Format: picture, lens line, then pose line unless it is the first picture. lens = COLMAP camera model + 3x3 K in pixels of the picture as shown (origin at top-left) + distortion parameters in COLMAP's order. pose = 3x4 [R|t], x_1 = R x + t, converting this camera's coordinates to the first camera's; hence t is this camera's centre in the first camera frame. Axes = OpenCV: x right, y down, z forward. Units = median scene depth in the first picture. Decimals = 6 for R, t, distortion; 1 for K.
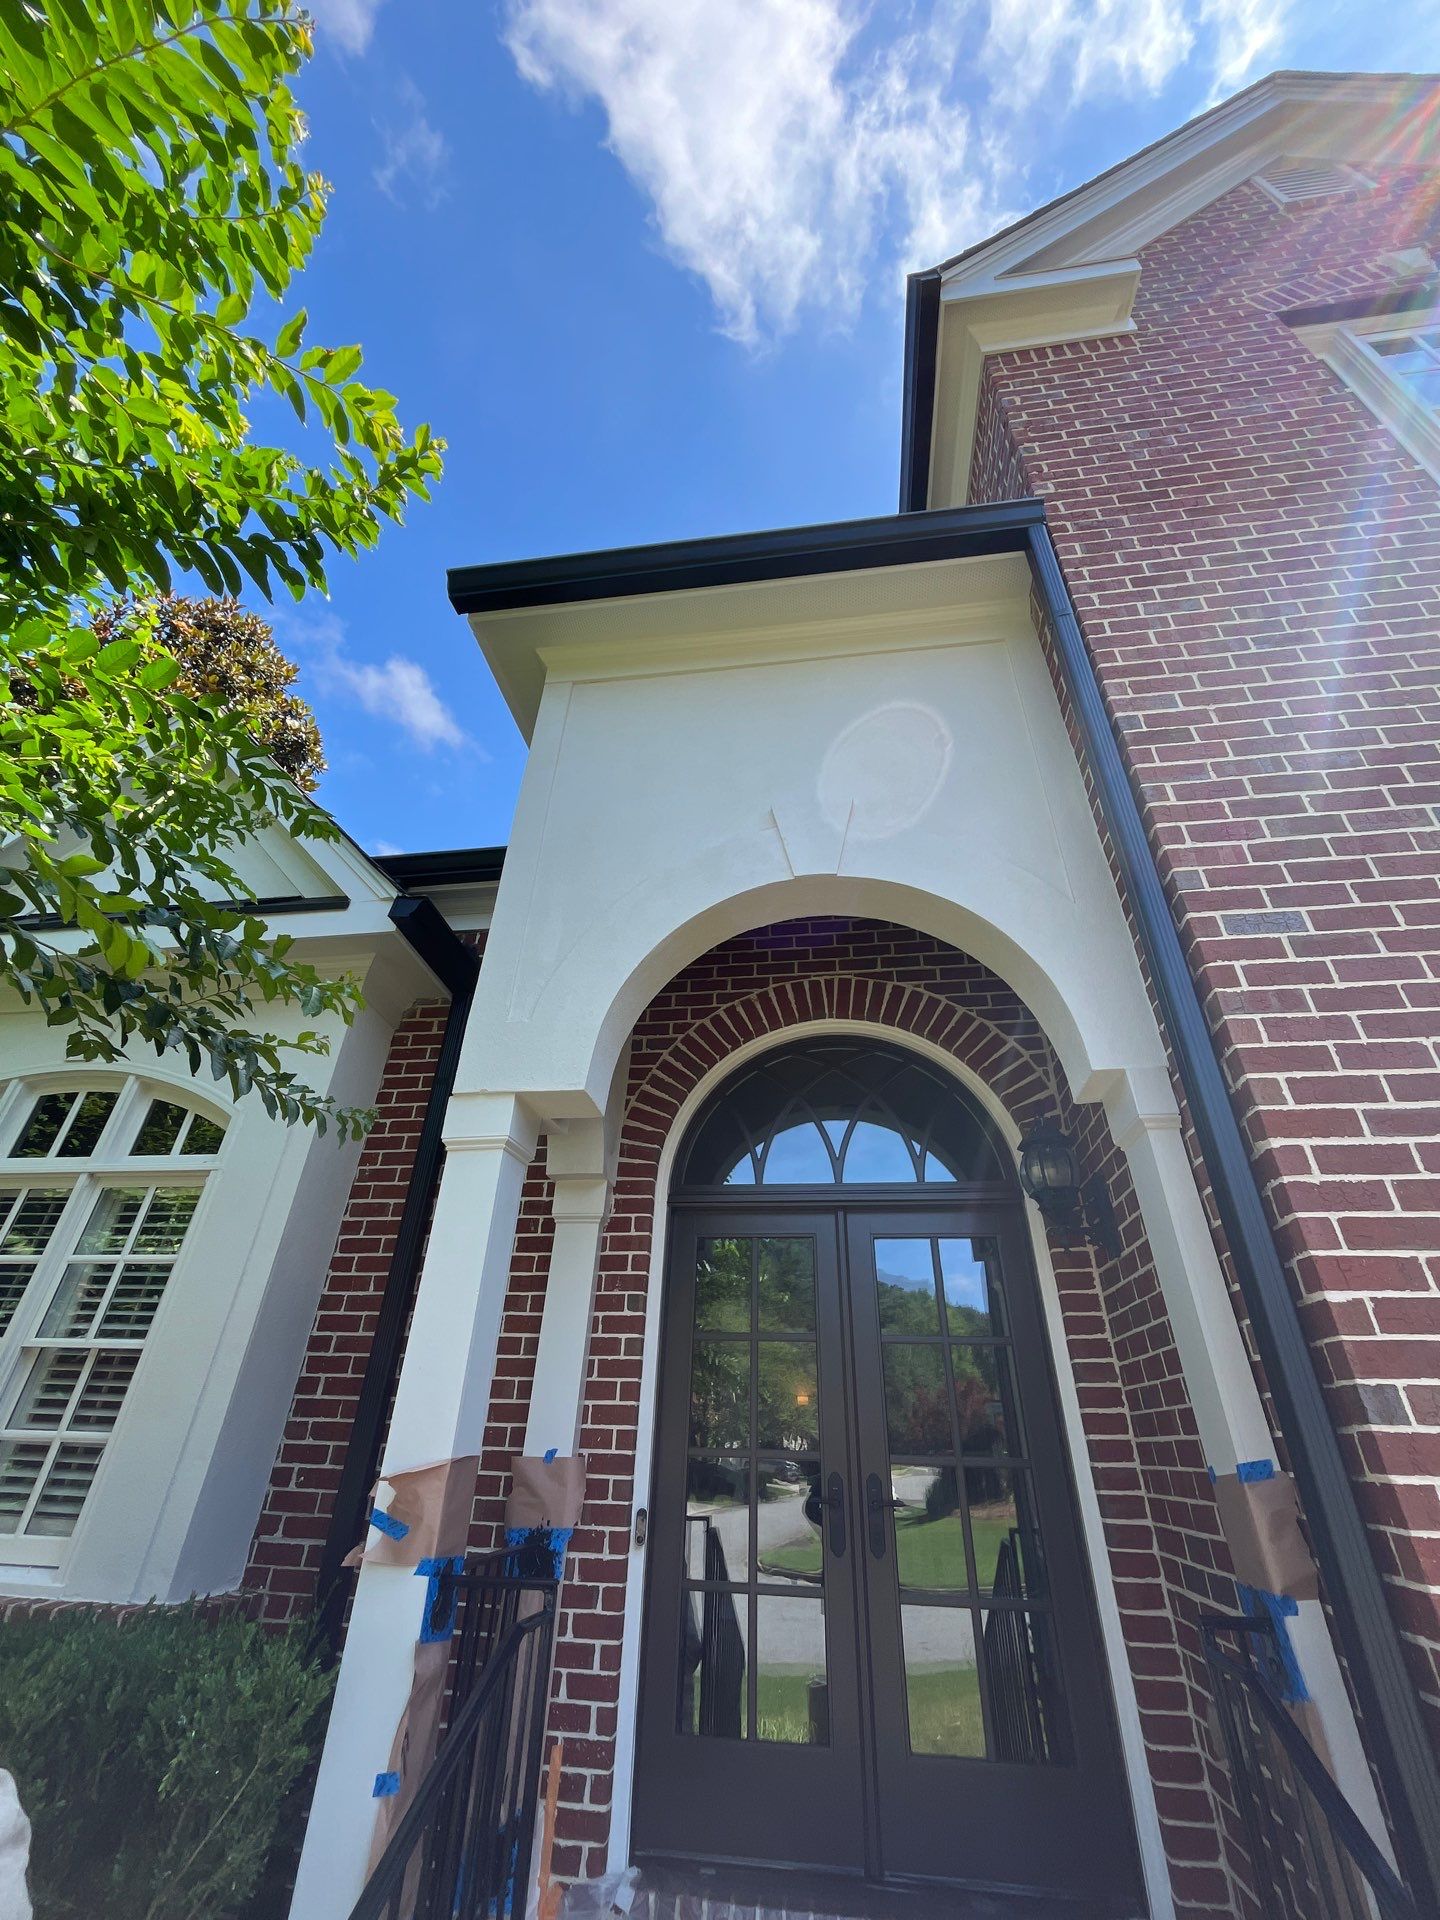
lens RADIAL K [[778.3, 0, 722.0], [0, 778.3, 955.2], [0, 0, 1]] dist [0.000556, 0.000314]
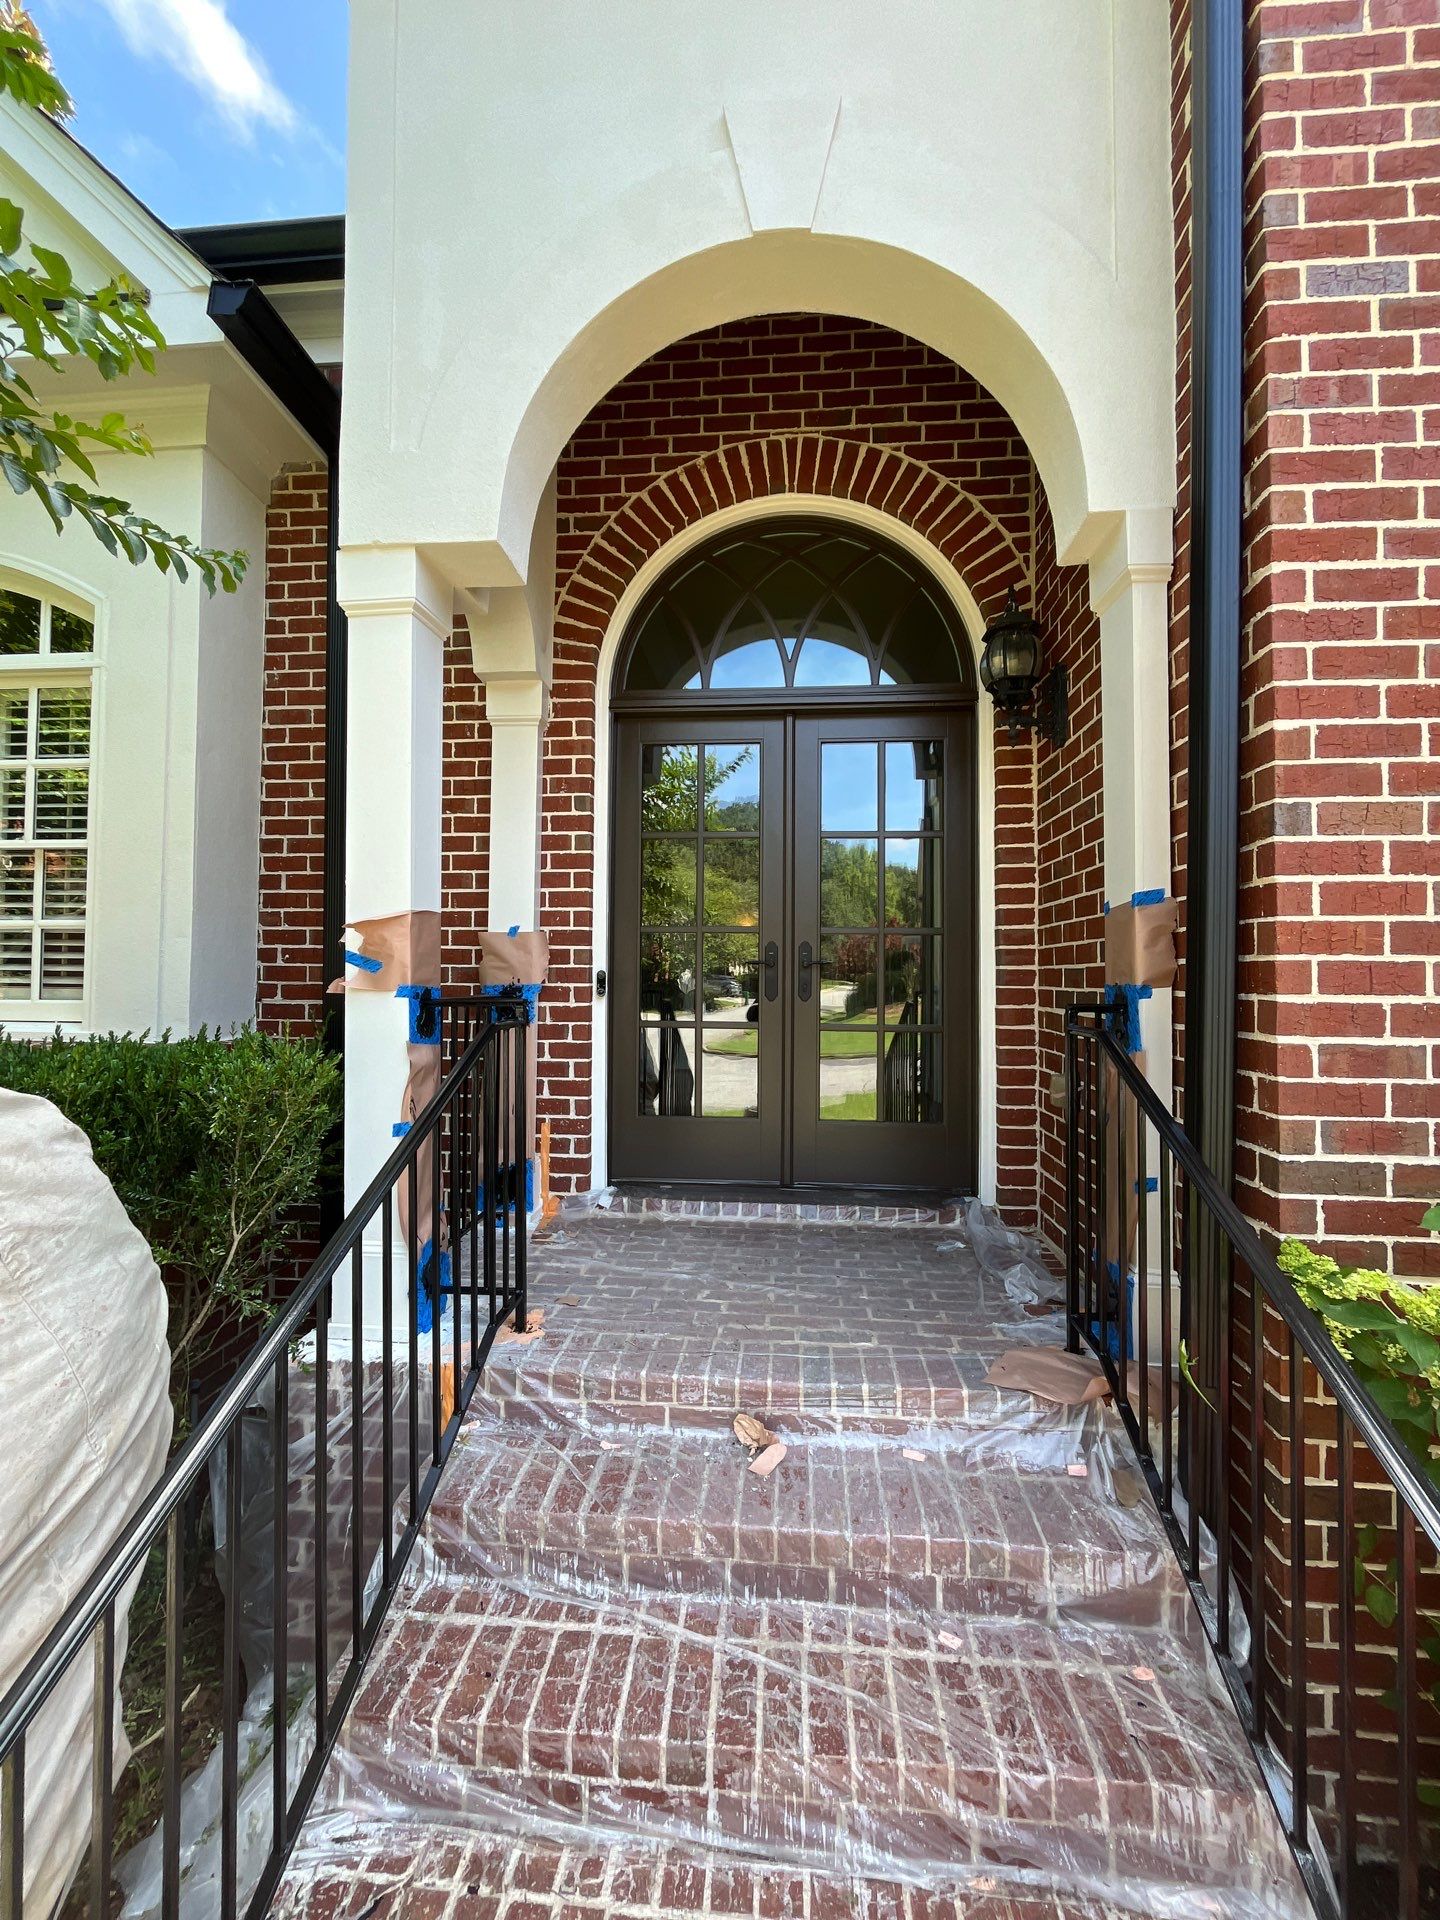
lens RADIAL K [[778.3, 0, 722.0], [0, 778.3, 955.2], [0, 0, 1]] dist [0.000556, 0.000314]
pose [[0.998184, -0.019794, 0.056900, 0.008112], [-0.011962, 0.860561, 0.509207, 0.104934], [-0.059046, -0.508963, 0.858761, 0.024624]]
